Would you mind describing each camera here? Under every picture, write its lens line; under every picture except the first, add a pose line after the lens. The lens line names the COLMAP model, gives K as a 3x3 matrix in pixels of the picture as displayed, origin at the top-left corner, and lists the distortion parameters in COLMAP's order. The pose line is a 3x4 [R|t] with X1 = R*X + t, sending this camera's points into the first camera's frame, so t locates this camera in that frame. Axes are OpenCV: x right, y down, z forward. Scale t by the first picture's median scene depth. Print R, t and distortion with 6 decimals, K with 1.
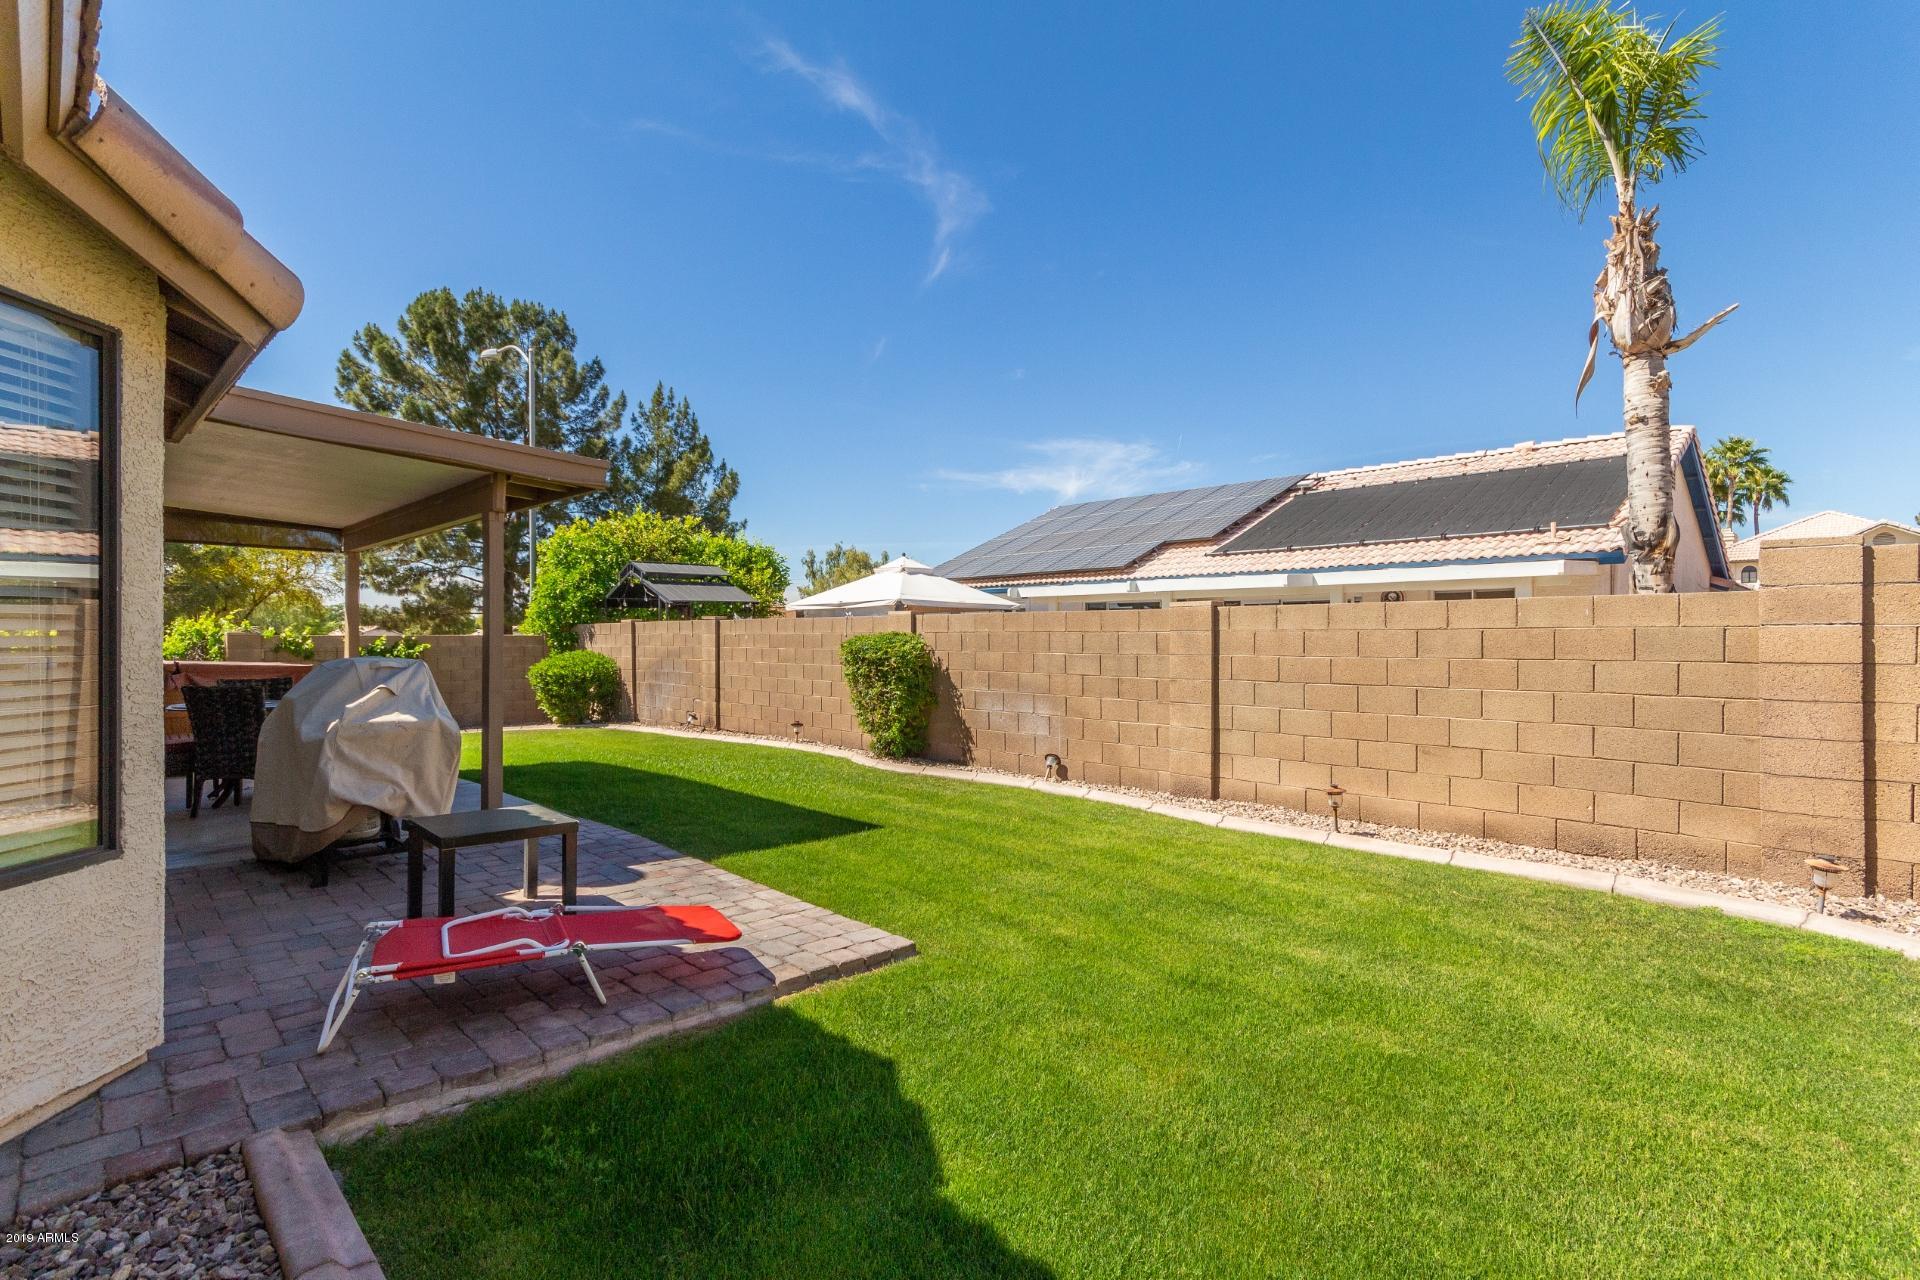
lens RADIAL K [[909.4, 0, 978.9], [0, 909.4, 639.0], [0, 0, 1]] dist [0.004340, 0.000552]
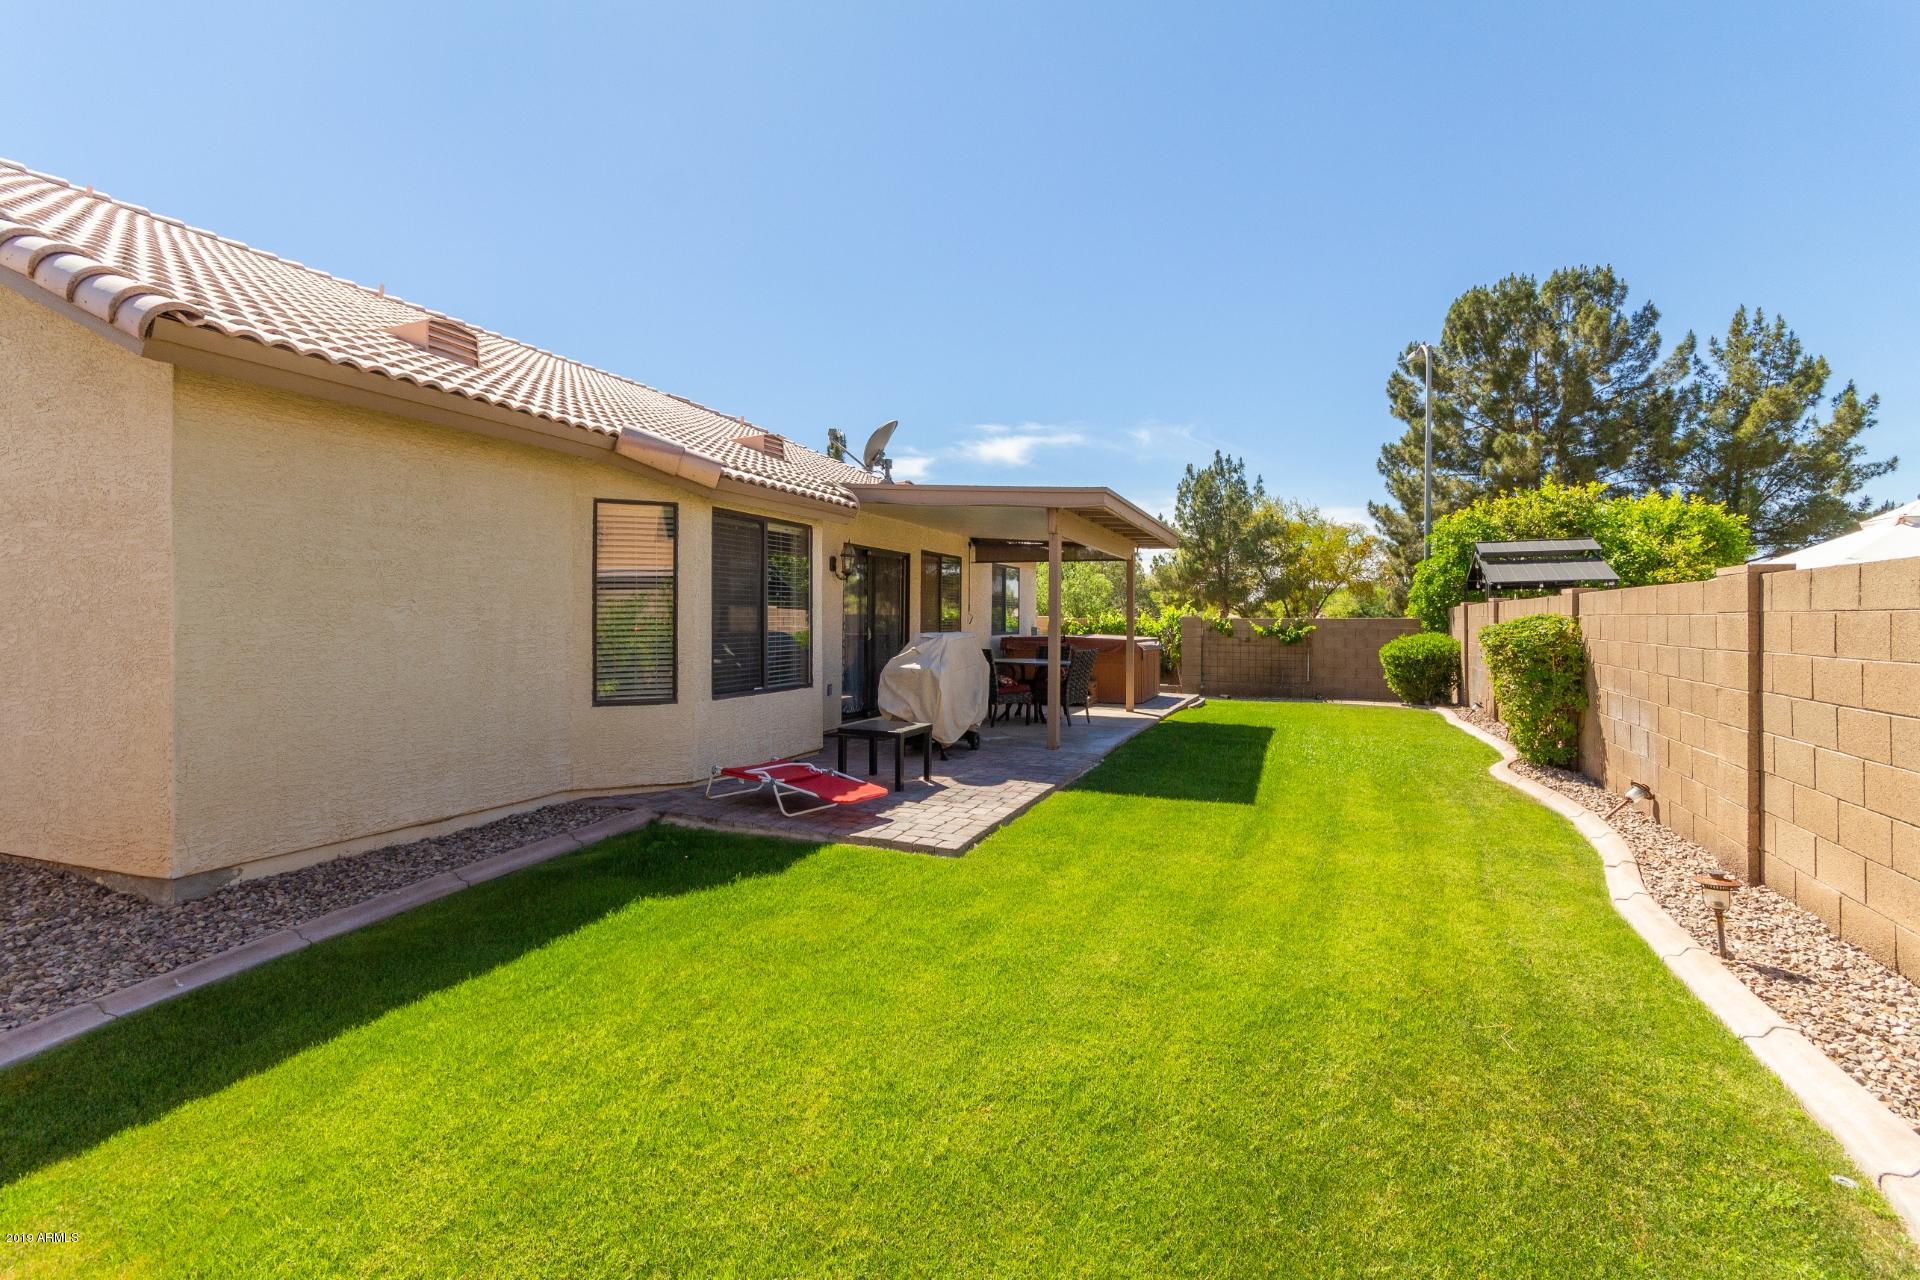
lens RADIAL K [[896.1, 0, 961.7], [0, 896.1, 619.1], [0, 0, 1]] dist [0.000590, 0.000507]
pose [[0.386331, -0.000547, -0.922360, 0.269743], [-0.002680, 0.999995, -0.001716, -0.000246], [0.922356, 0.003135, 0.386328, 0.117987]]
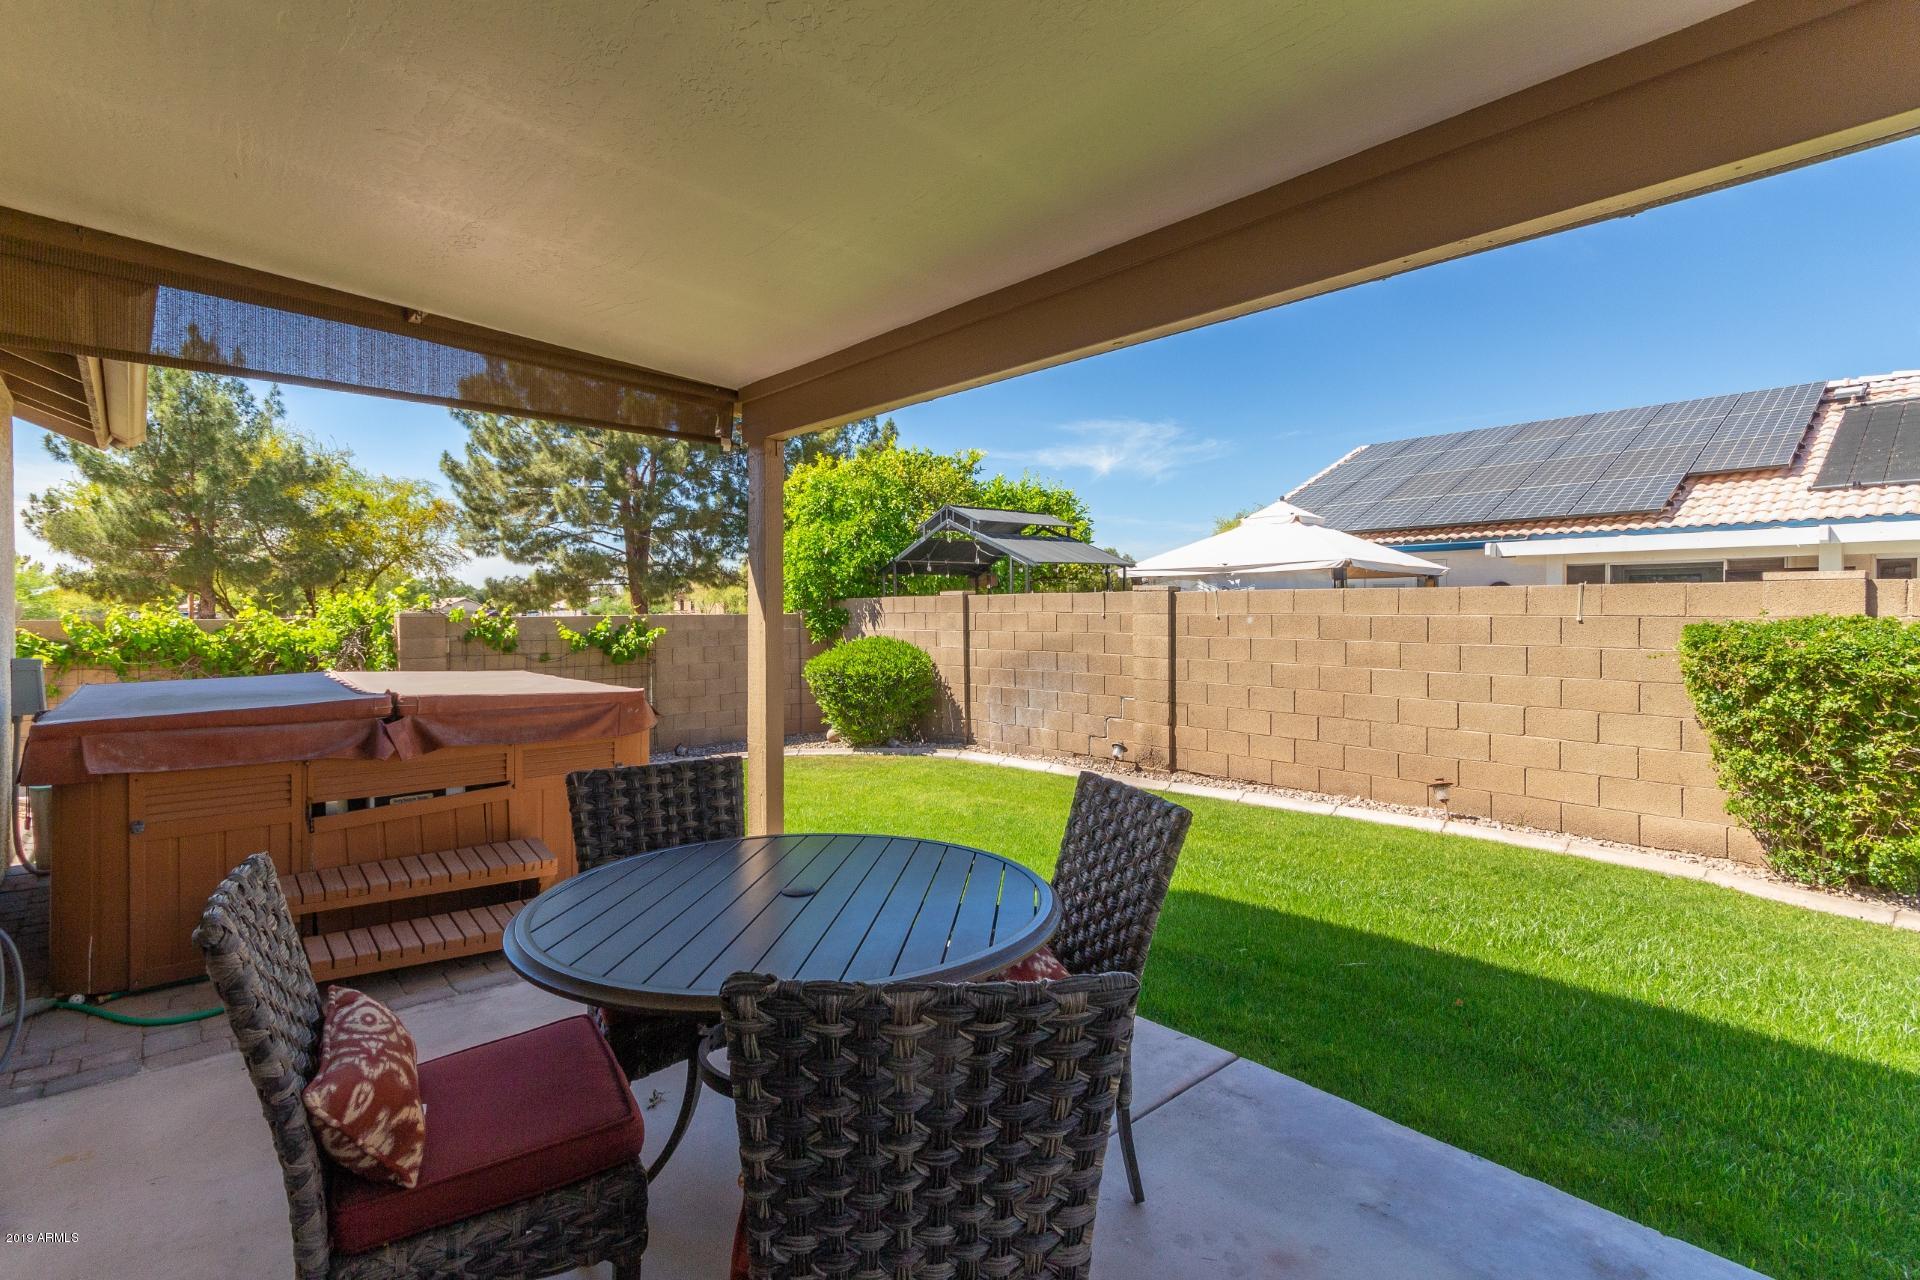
lens RADIAL K [[896.1, 0, 961.7], [0, 896.1, 619.1], [0, 0, 1]] dist [0.000590, 0.000507]
pose [[0.998034, -0.001839, -0.062650, -0.309484], [0.002542, 0.999935, 0.011134, -0.007494], [0.062625, -0.011272, 0.997973, 0.310541]]
